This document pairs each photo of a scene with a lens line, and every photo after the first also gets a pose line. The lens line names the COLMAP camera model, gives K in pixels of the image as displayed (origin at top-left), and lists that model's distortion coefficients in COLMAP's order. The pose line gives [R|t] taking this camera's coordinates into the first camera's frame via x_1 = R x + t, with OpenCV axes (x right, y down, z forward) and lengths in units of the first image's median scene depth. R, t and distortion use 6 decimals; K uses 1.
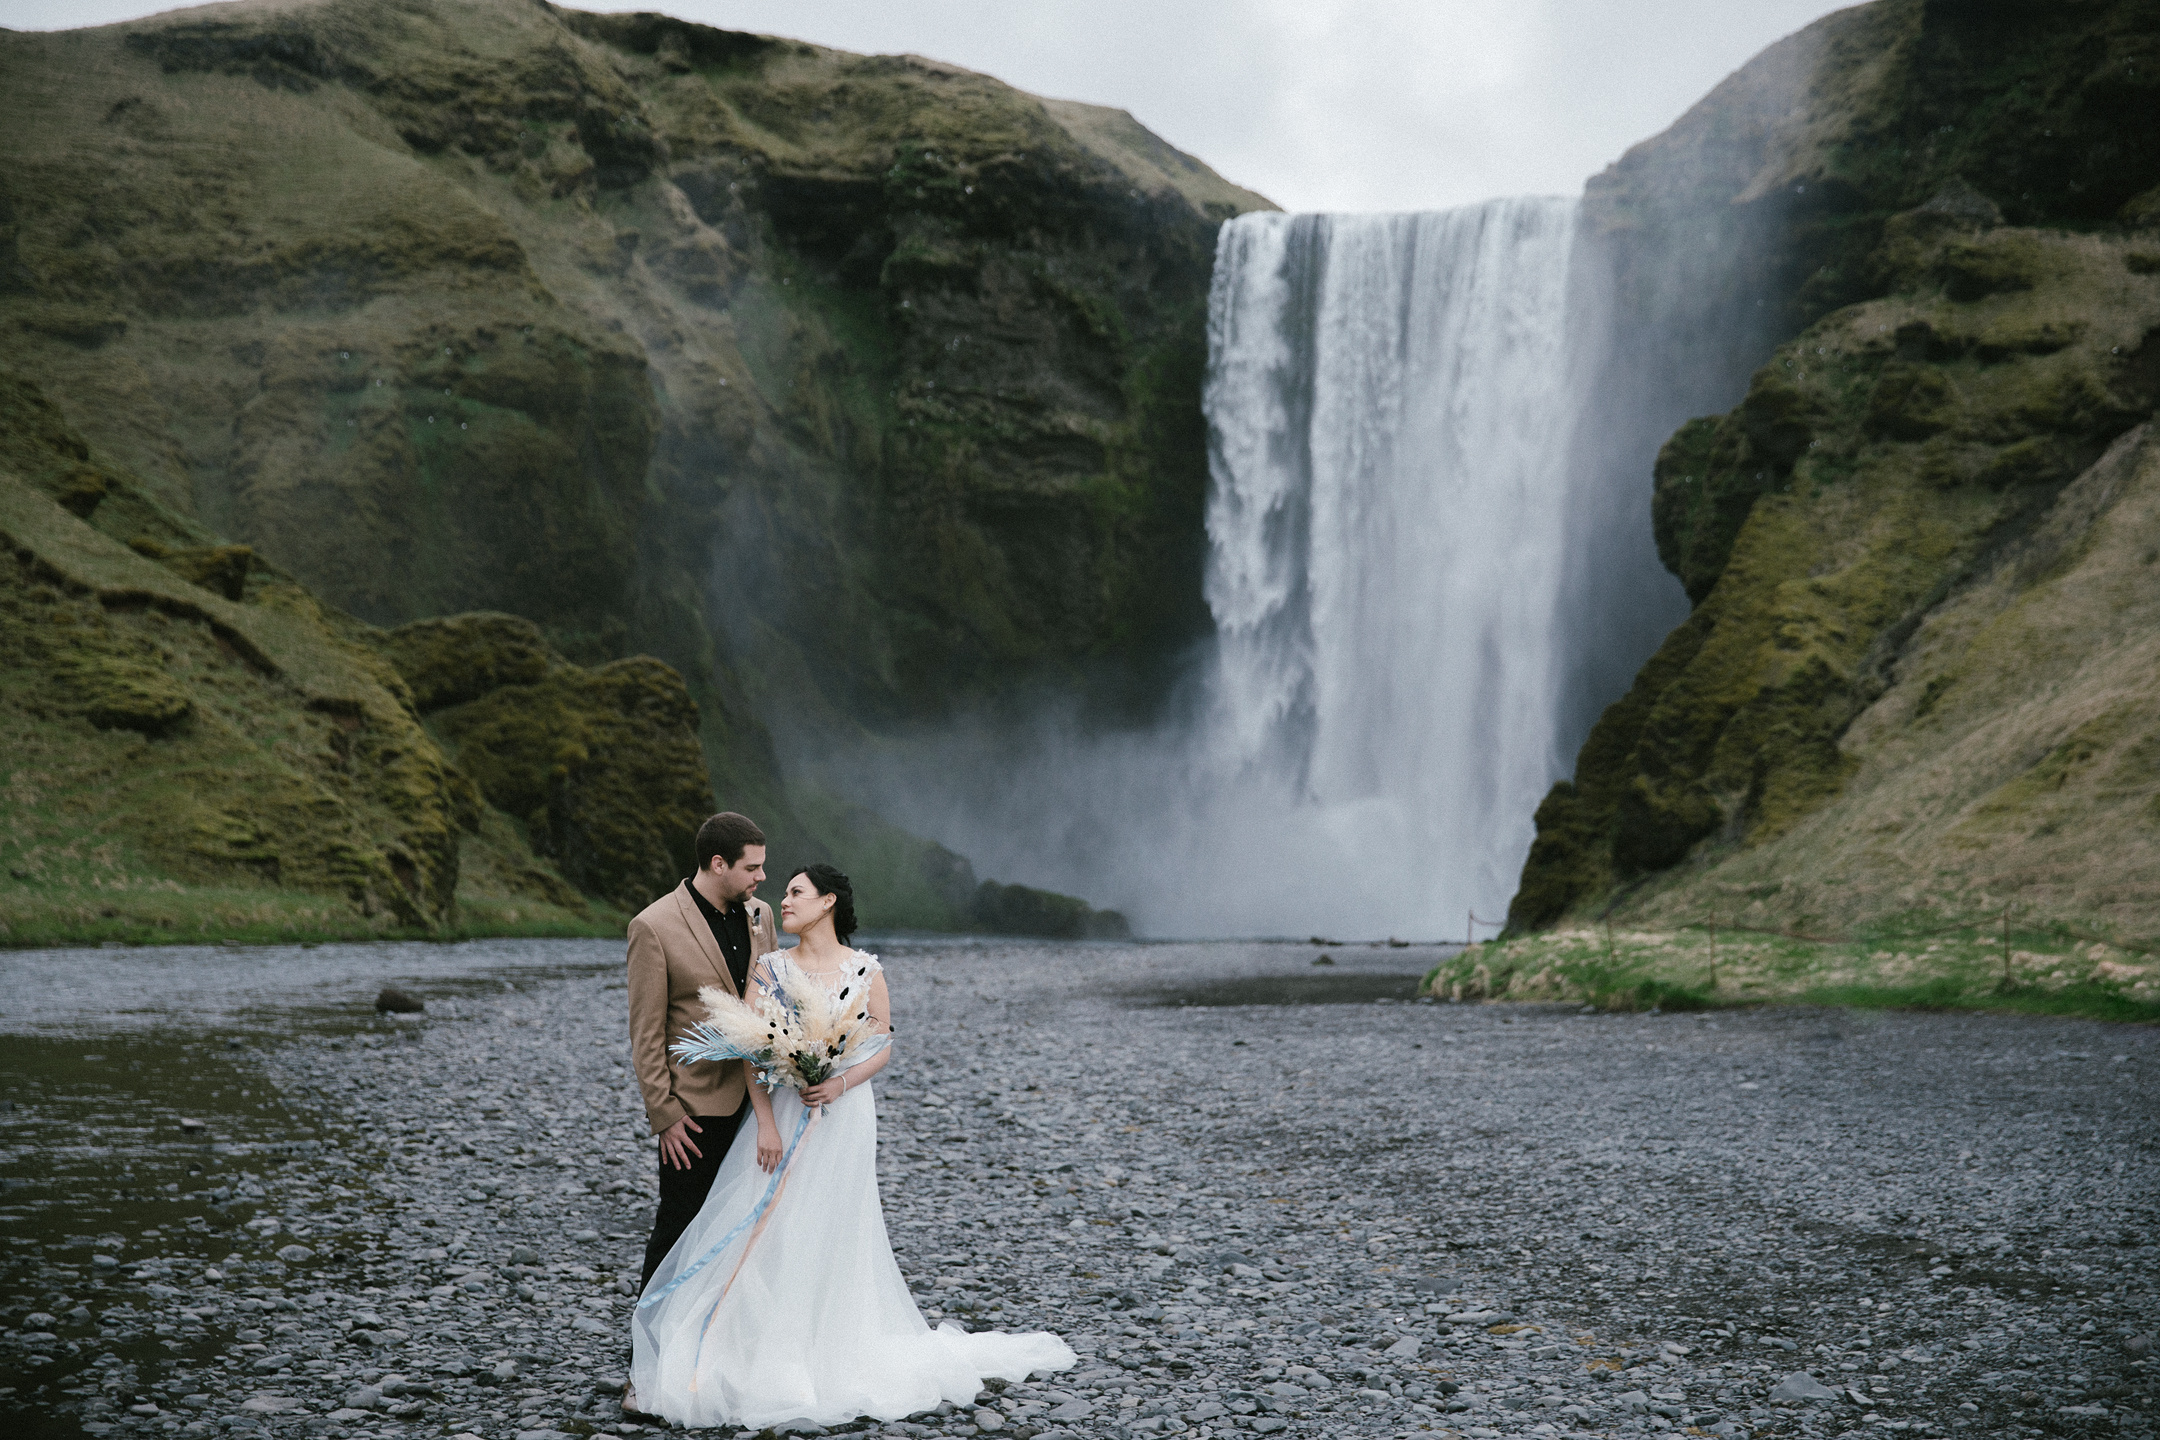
lens RADIAL K [[3333.3, 0, 1080.5], [0, 3333.3, 722.5], [0, 0, 1]] dist [0.132598, 0.000000]
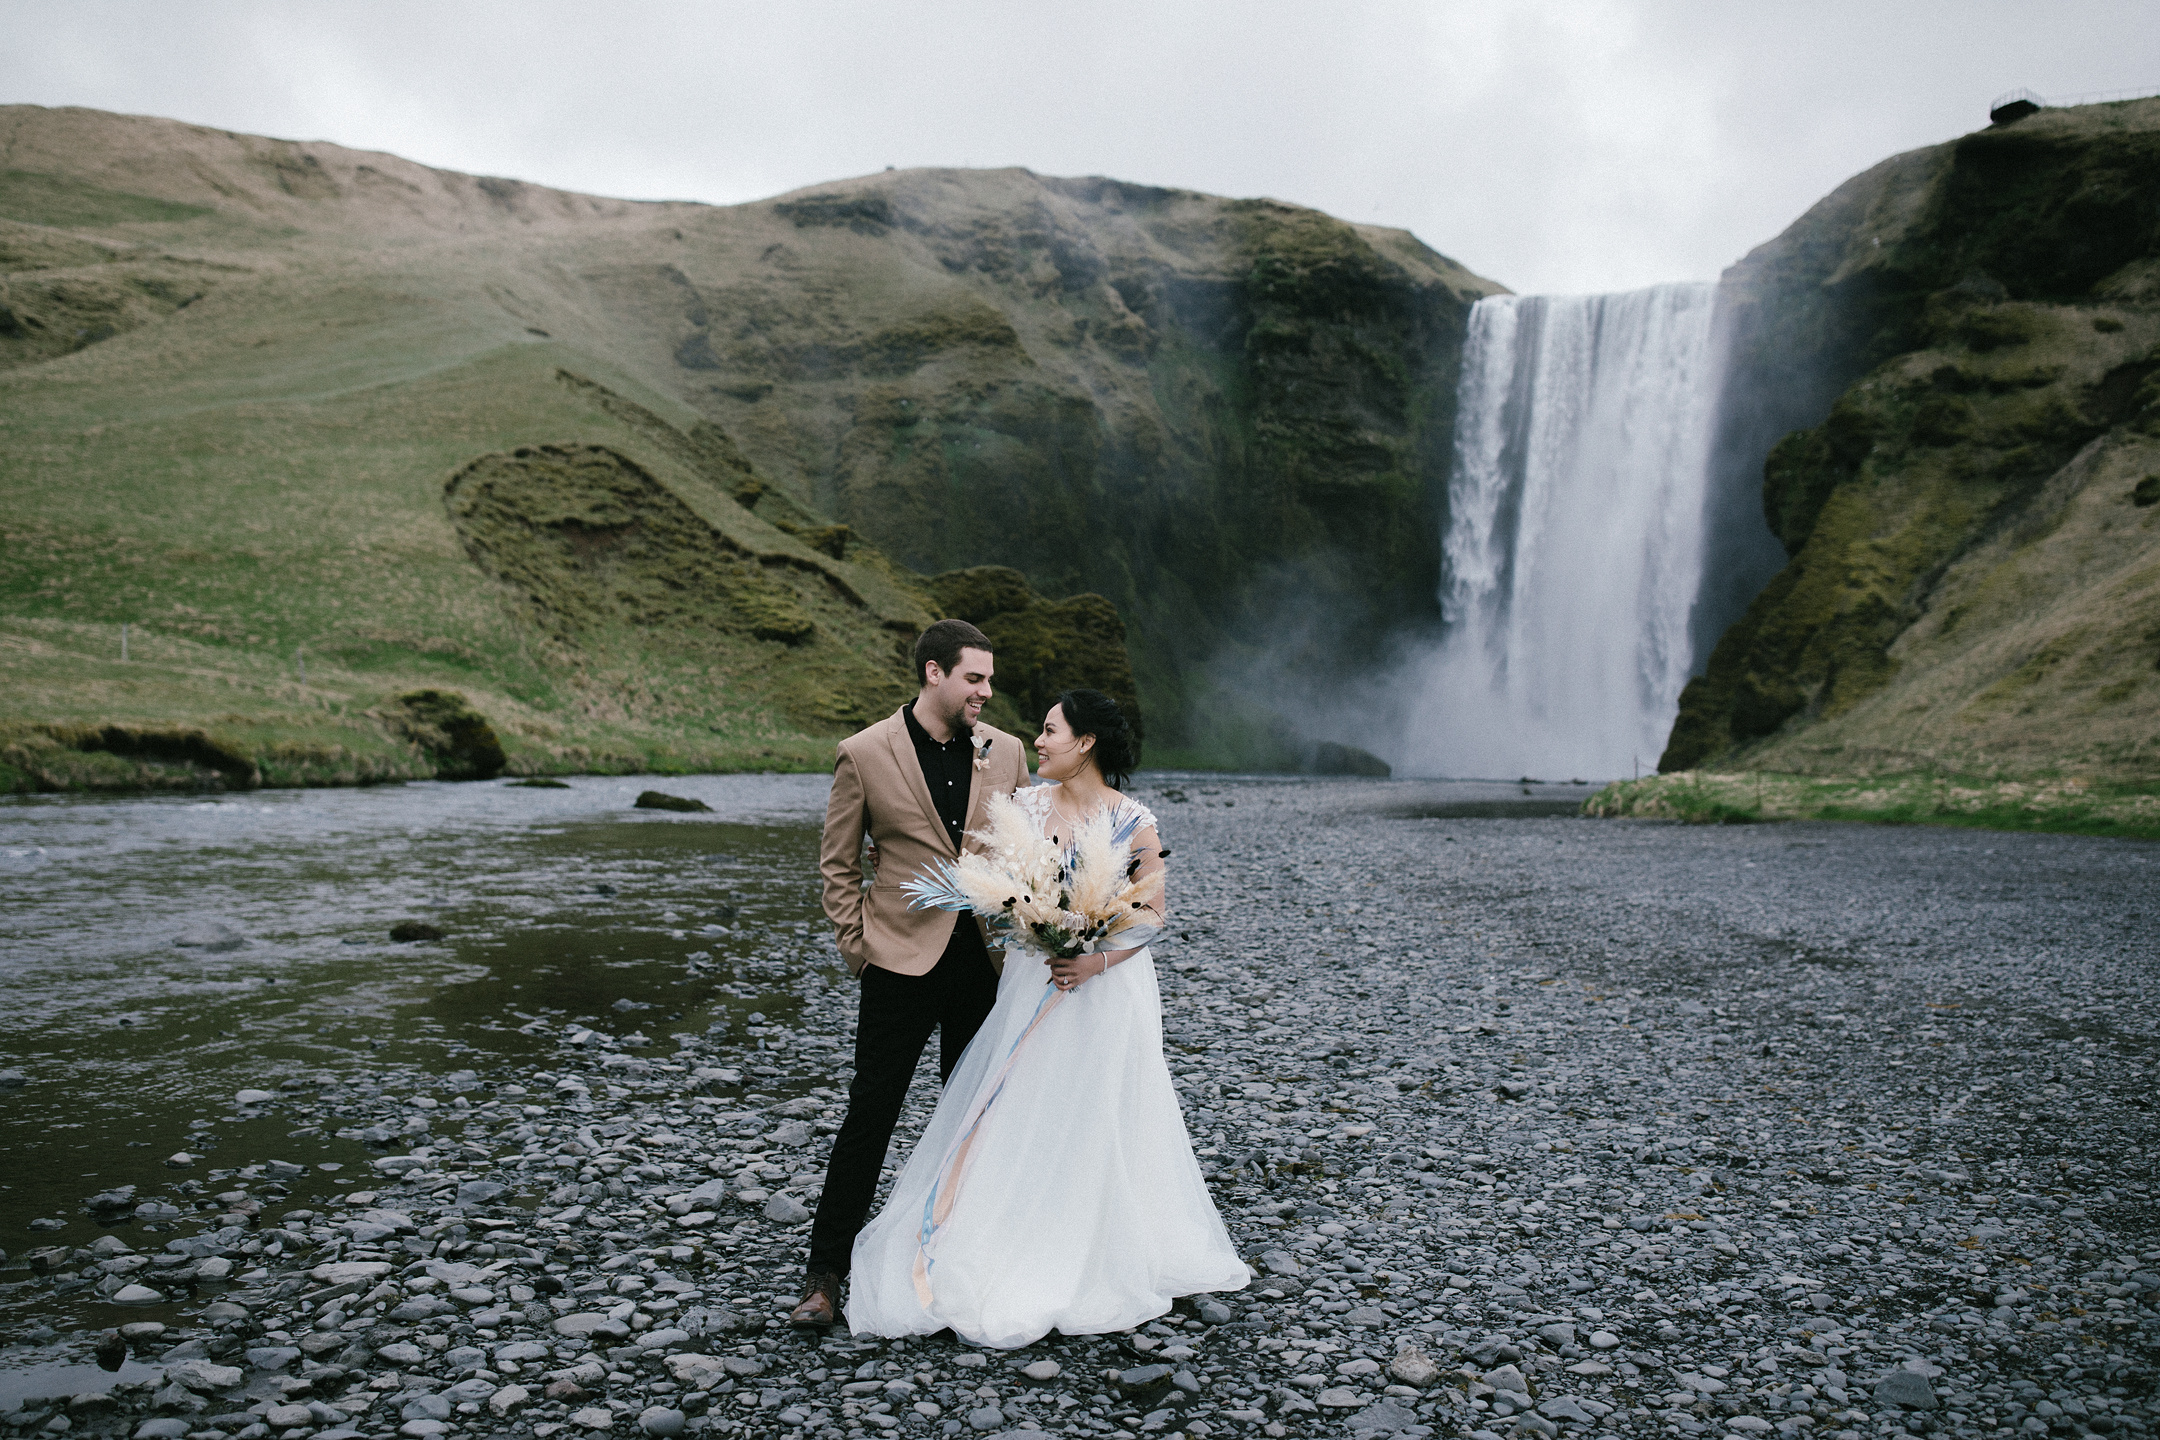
lens RADIAL K [[3333.3, 0, 1055.1], [0, 3333.3, 613.3], [0, 0, 1]] dist [0.132598, 0.000000]
pose [[0.988771, 0.001763, -0.149431, 0.085260], [-0.000795, 0.999978, 0.006540, -0.020533], [0.149439, -0.006348, 0.988751, -0.539044]]
